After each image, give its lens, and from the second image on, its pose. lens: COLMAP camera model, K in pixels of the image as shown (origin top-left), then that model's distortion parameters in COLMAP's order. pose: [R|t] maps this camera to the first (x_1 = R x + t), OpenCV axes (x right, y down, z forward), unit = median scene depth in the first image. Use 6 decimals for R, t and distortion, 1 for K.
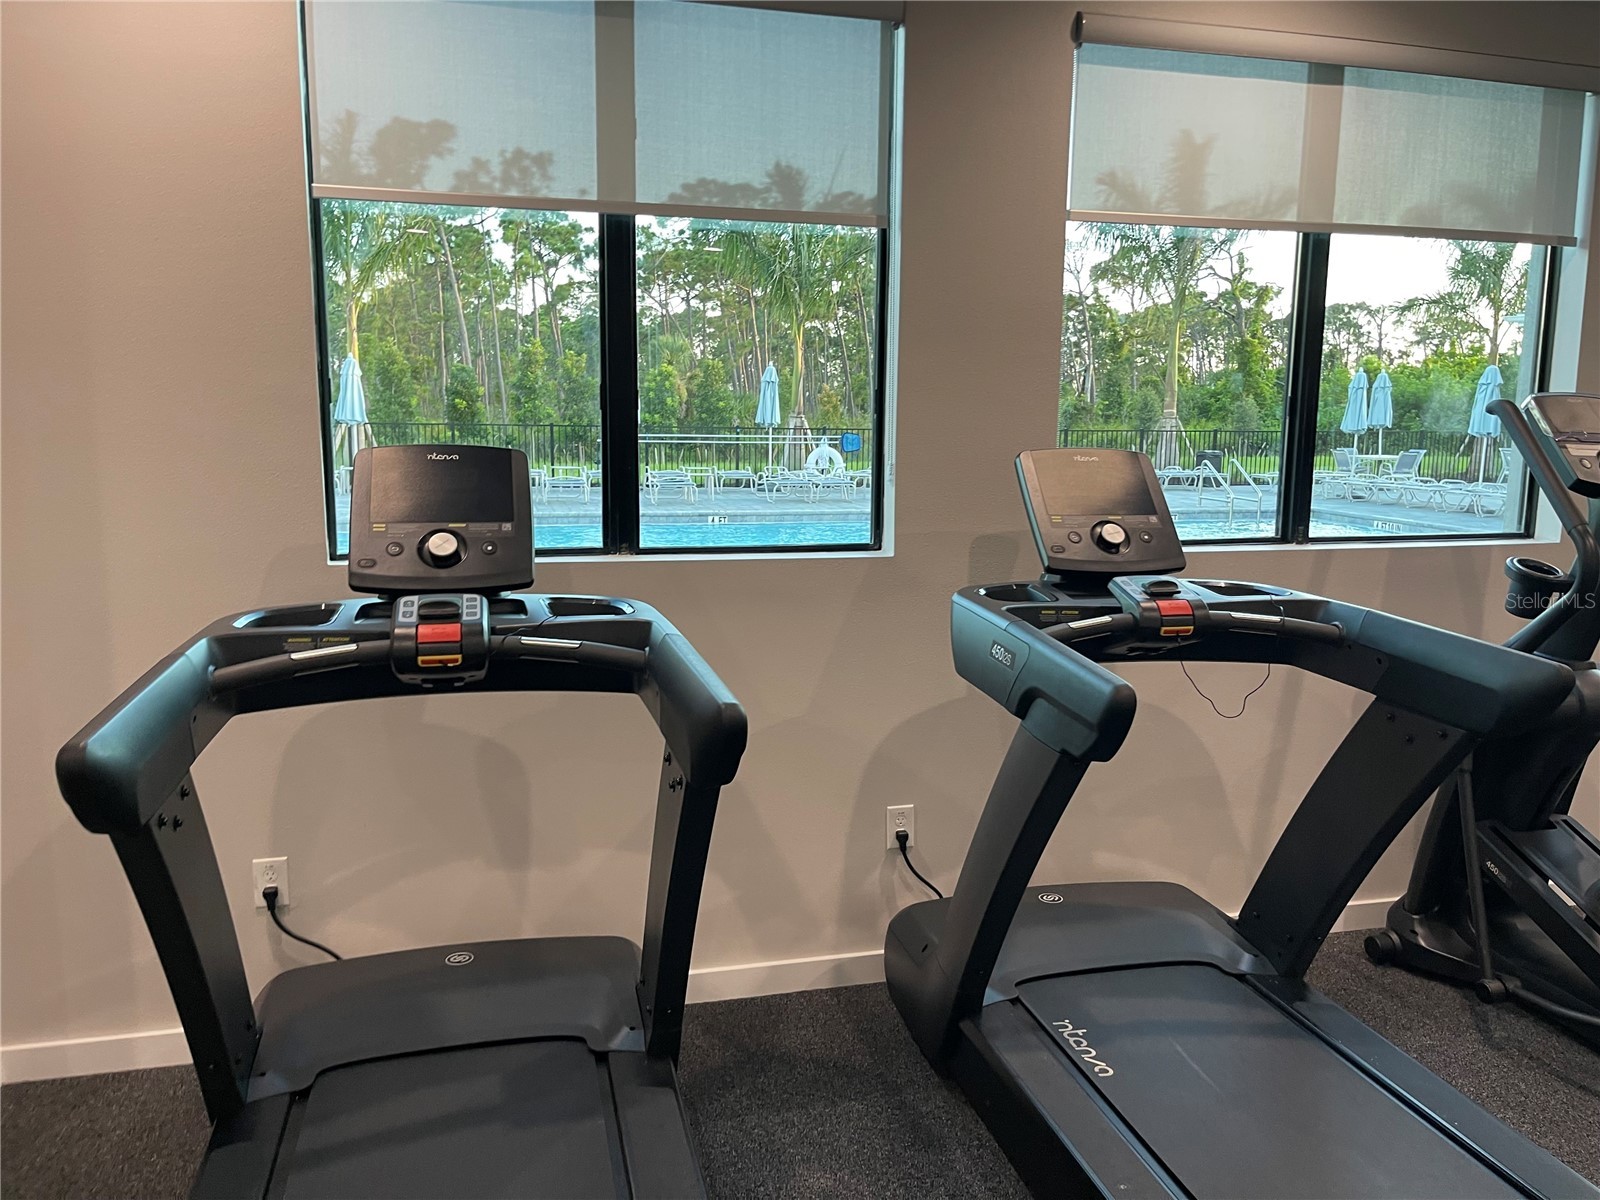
lens RADIAL K [[1195.8, 0, 800.0], [0, 1195.8, 600.0], [0, 0, 1]] dist [0.038239, 0.001908]
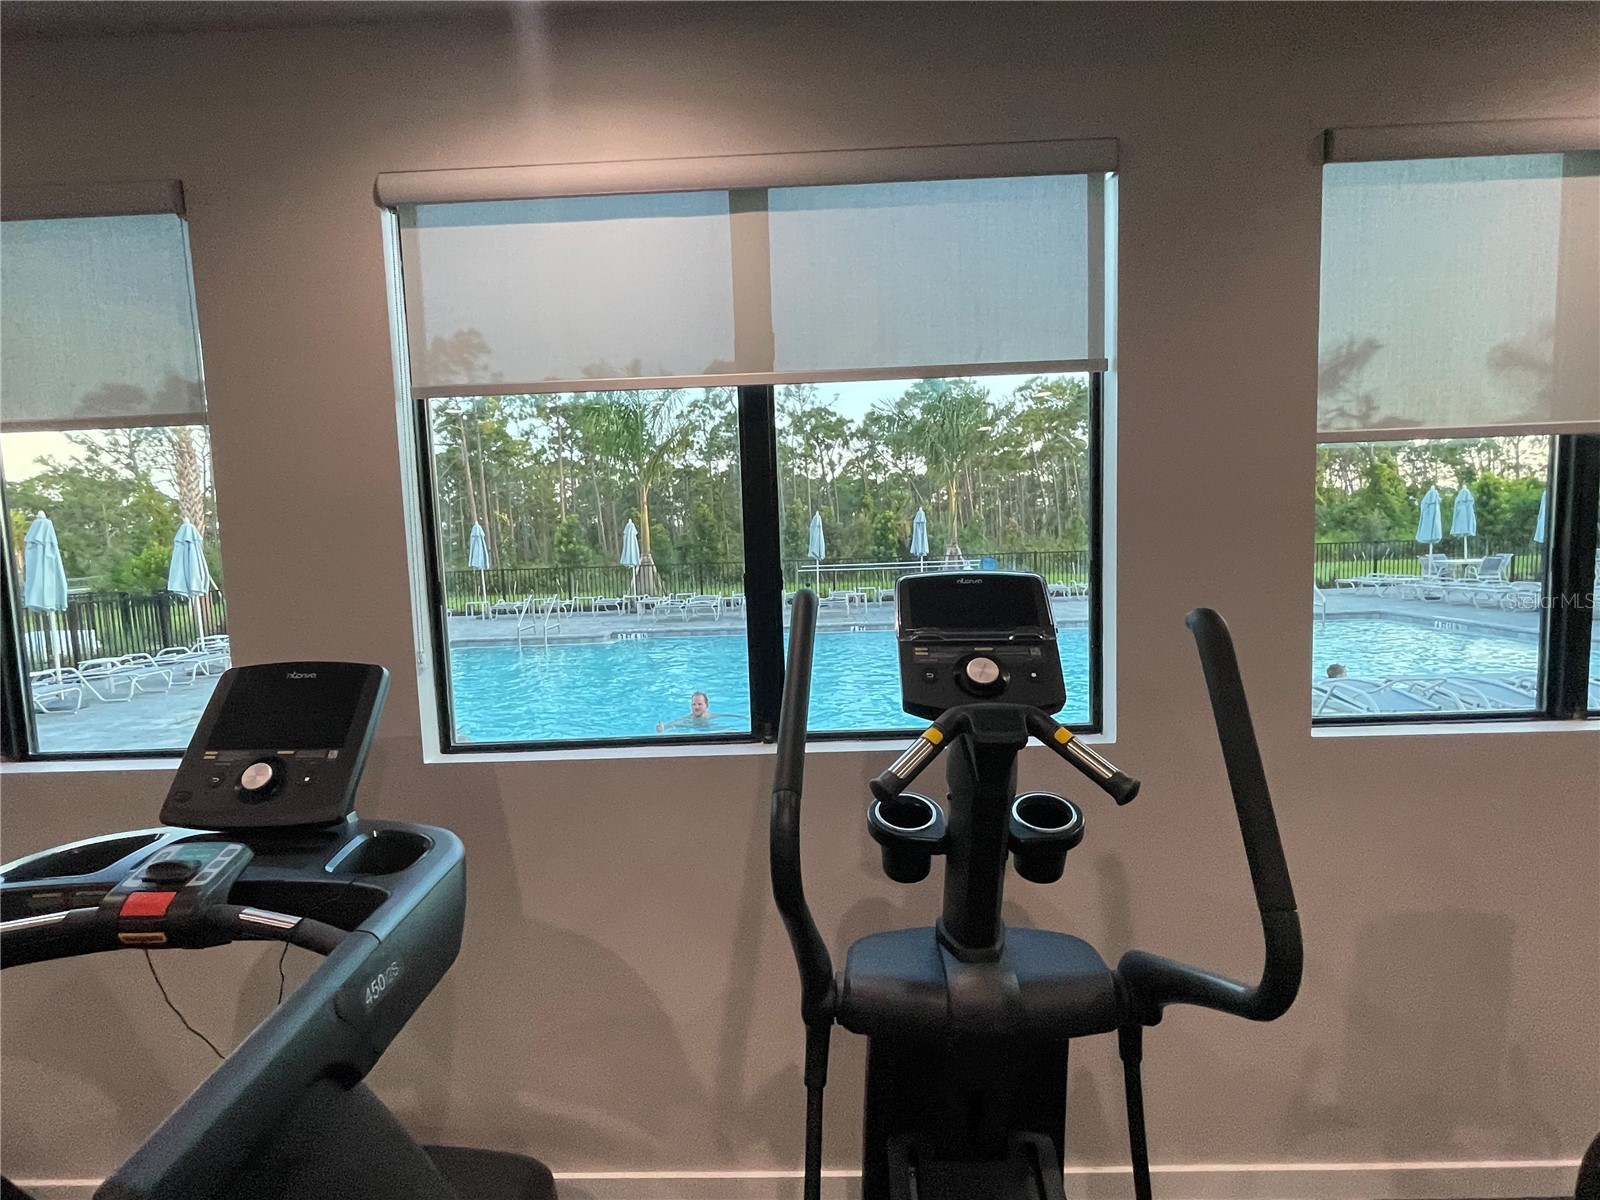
lens RADIAL K [[843.7, 0, 800.0], [0, 843.7, 600.0], [0, 0, 1]] dist [0.001070, -0.000318]
pose [[0.959456, -0.025827, -0.280674, 0.102409], [0.001339, 0.996199, -0.087092, -0.013469], [0.281856, 0.083185, 0.955844, 0.070070]]
